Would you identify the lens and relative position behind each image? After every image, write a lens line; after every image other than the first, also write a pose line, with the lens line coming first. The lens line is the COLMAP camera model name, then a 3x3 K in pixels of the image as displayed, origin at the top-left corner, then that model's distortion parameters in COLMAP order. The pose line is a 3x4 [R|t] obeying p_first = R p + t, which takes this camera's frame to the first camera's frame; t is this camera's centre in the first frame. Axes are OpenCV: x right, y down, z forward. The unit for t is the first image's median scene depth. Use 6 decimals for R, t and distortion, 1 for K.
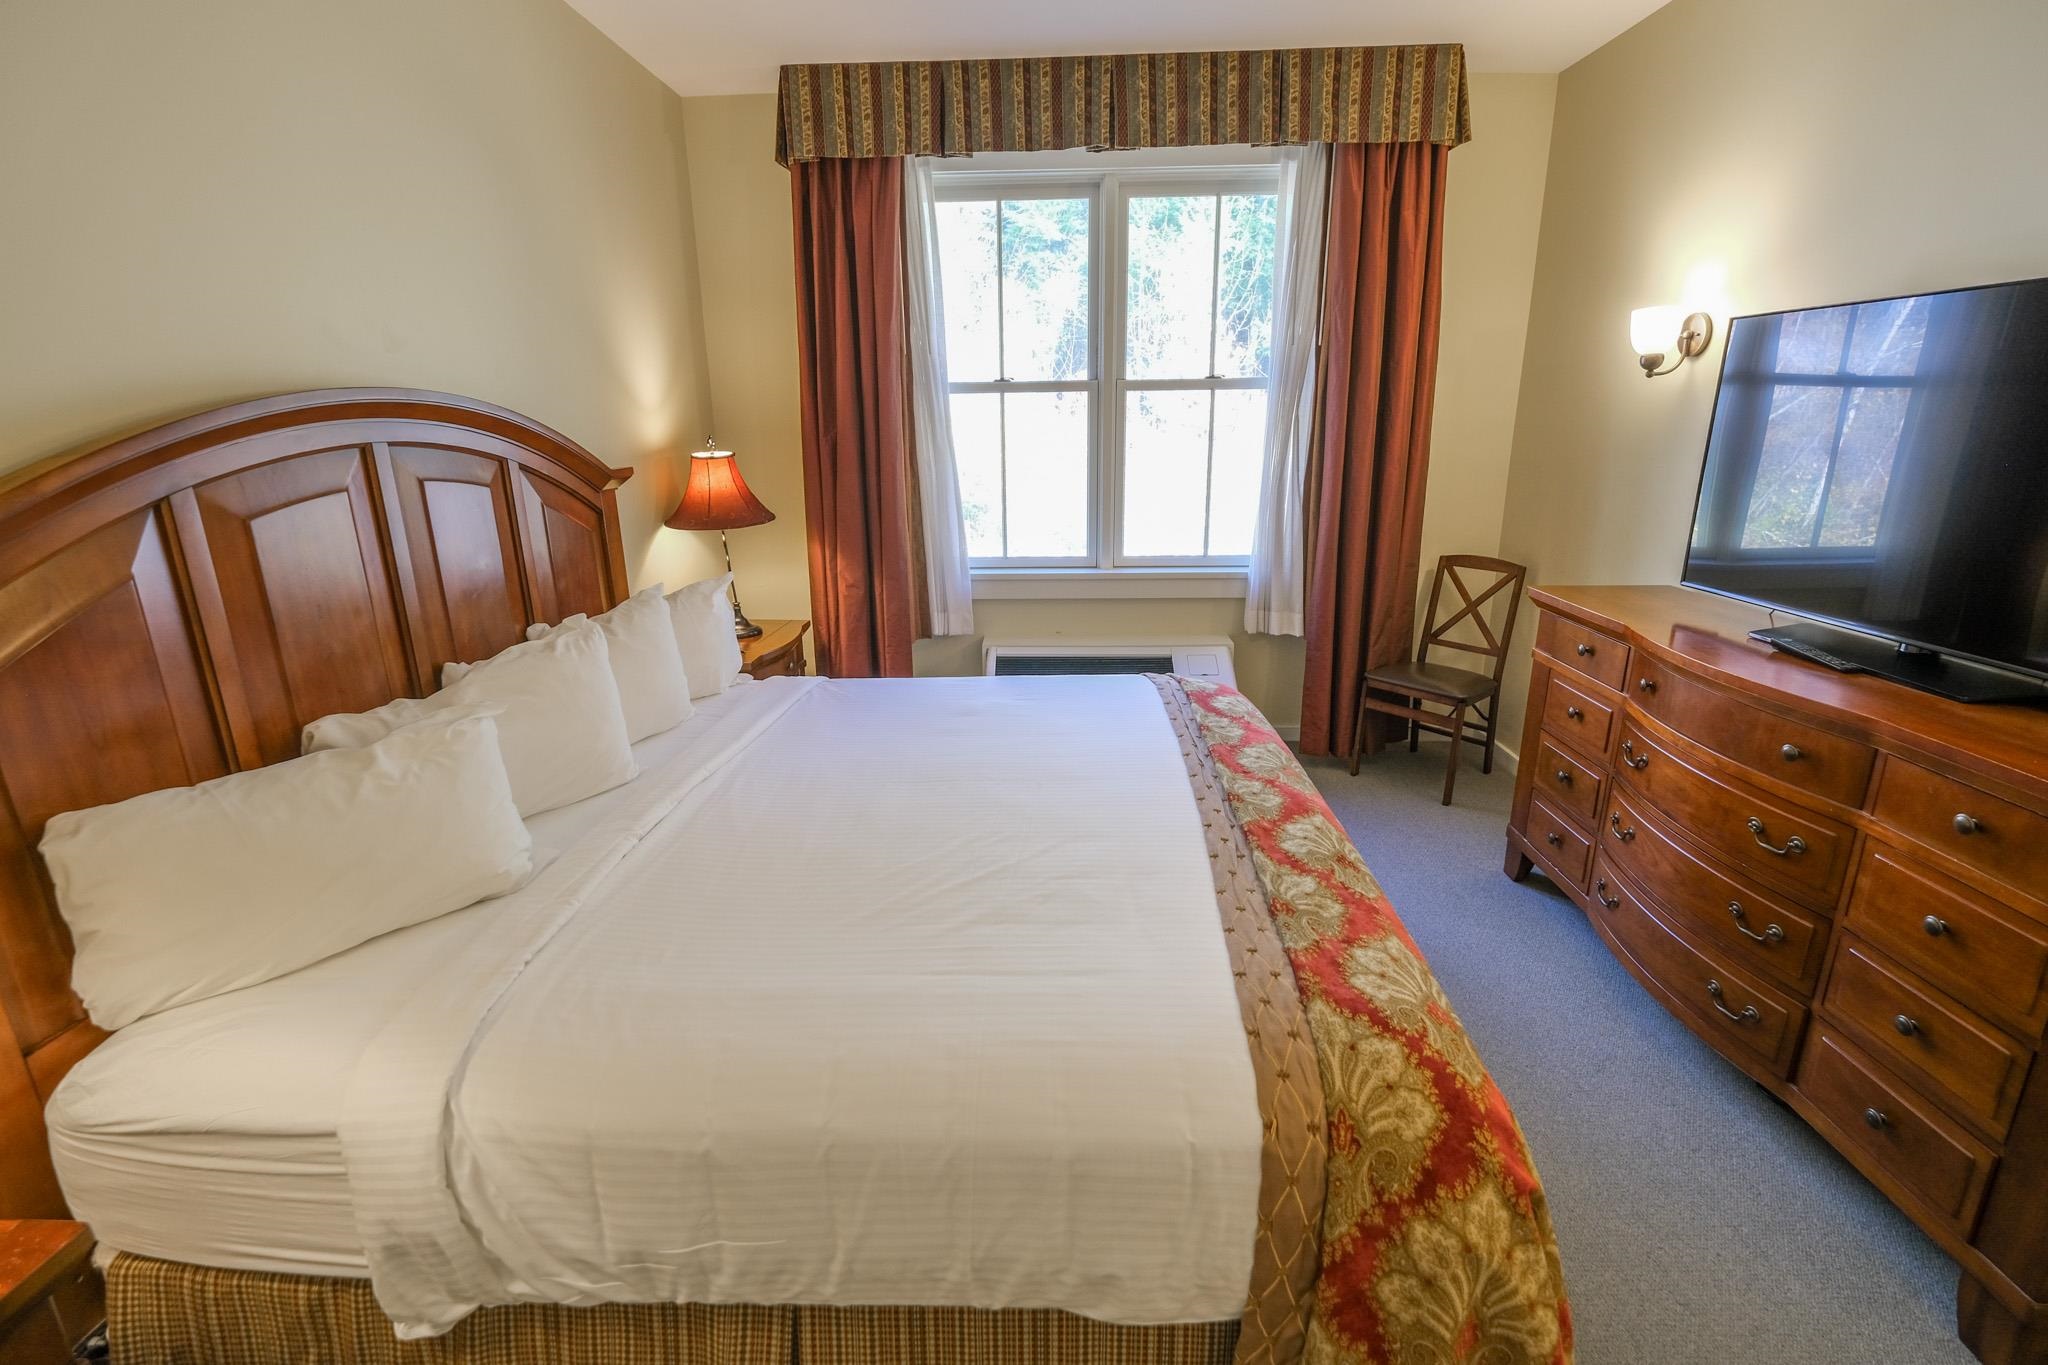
lens RADIAL K [[890.4, 0, 1022.0], [0, 890.4, 656.5], [0, 0, 1]] dist [-0.002531, 0.000337]
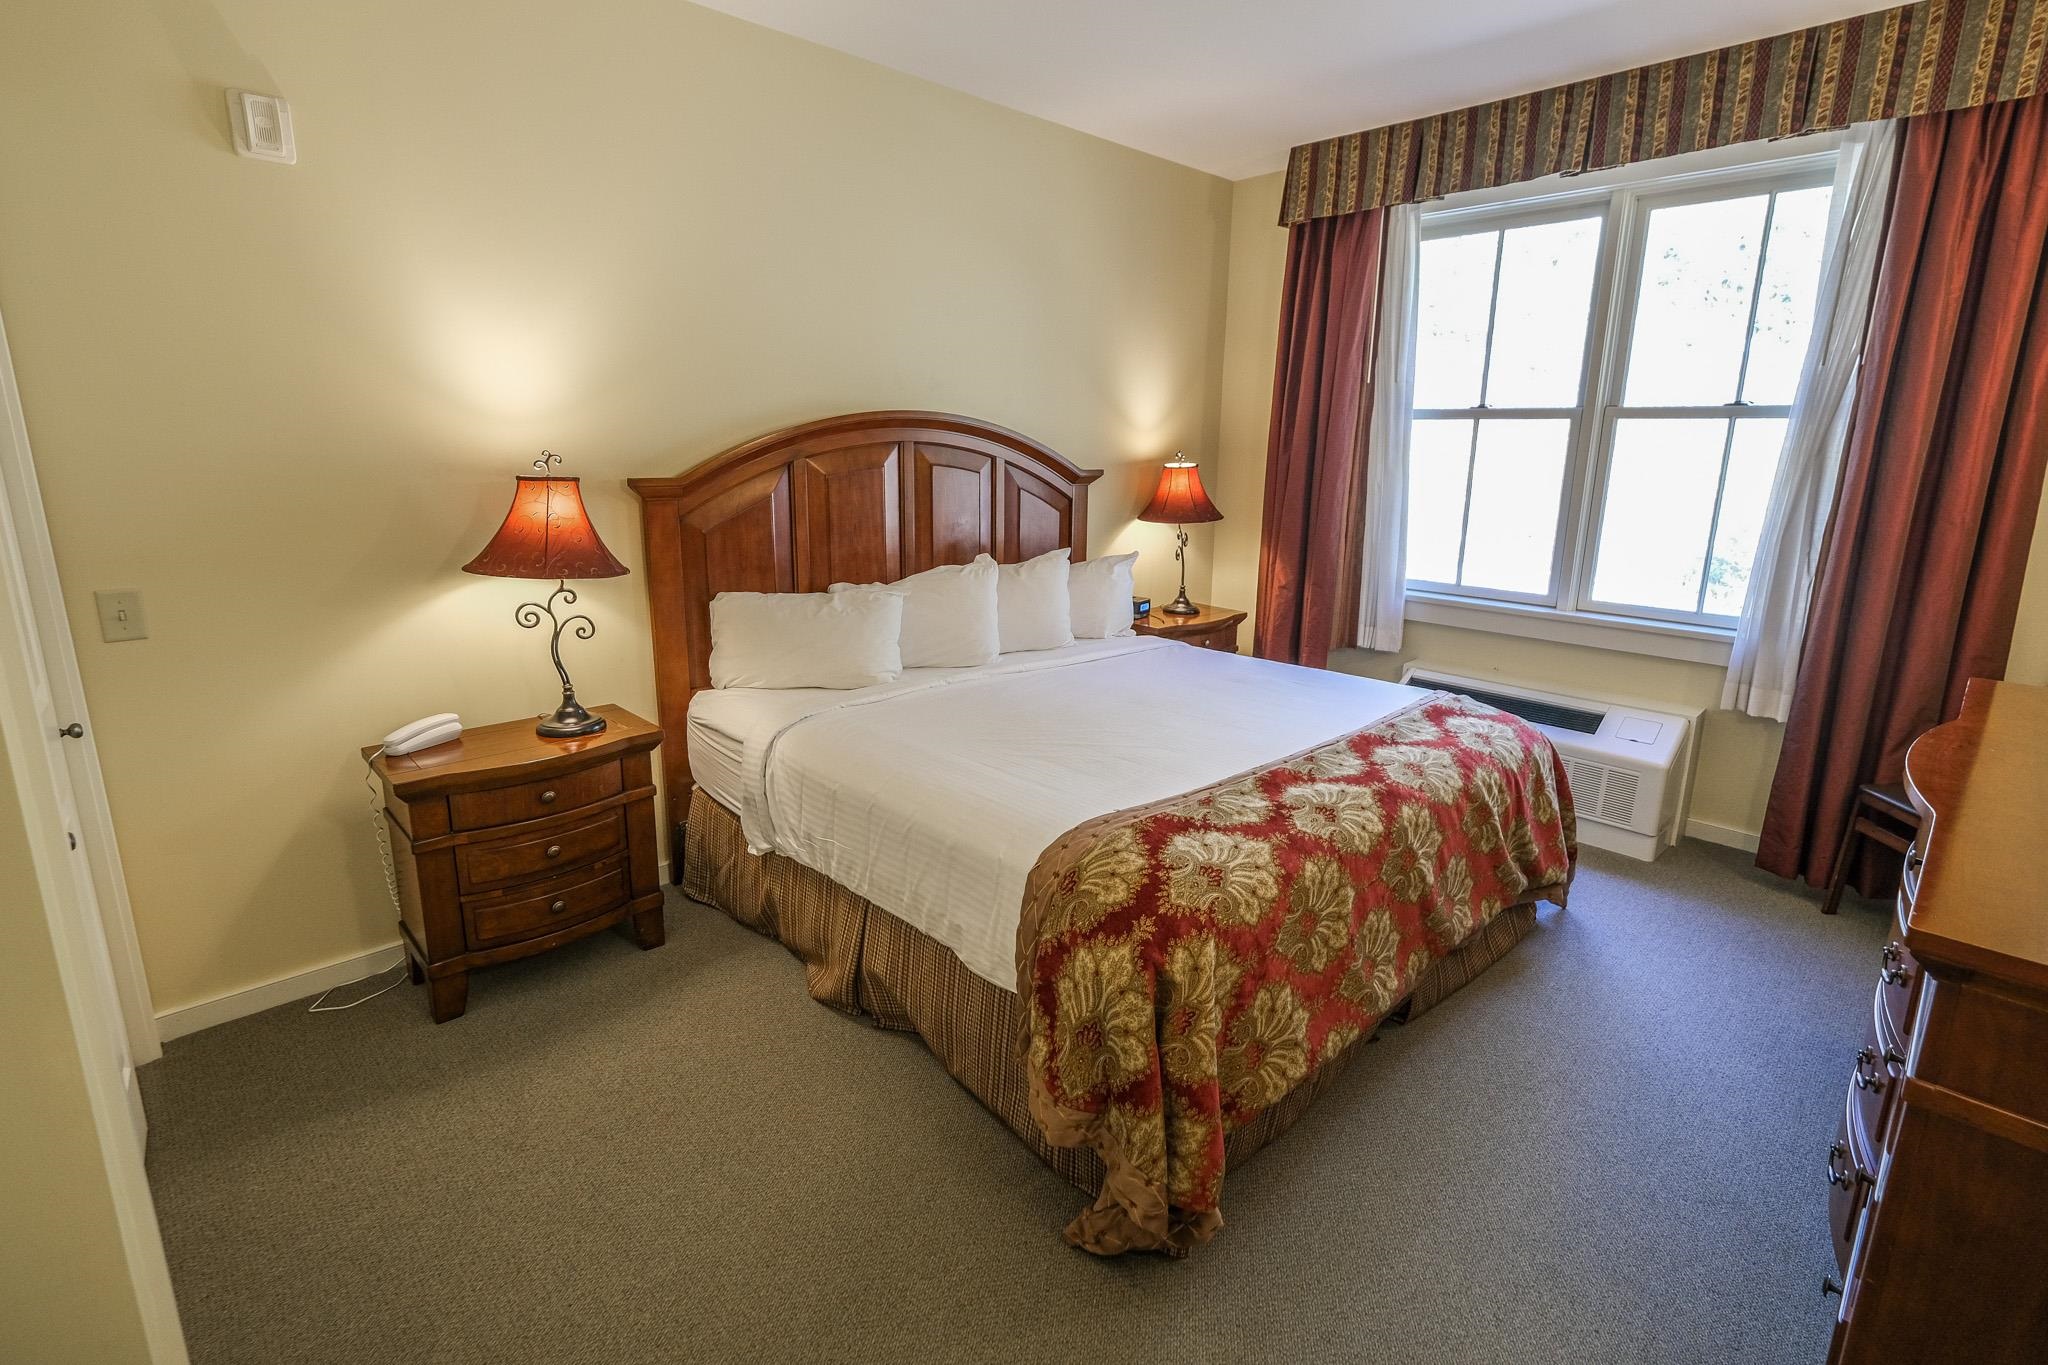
lens RADIAL K [[955.1, 0, 1020.2], [0, 955.1, 650.4], [0, 0, 1]] dist [-0.000148, -0.000629]
pose [[0.716186, 0.173854, -0.675908, 0.458503], [-0.207876, 0.977657, 0.031205, 0.034575], [0.666232, 0.118157, 0.736325, -0.113652]]
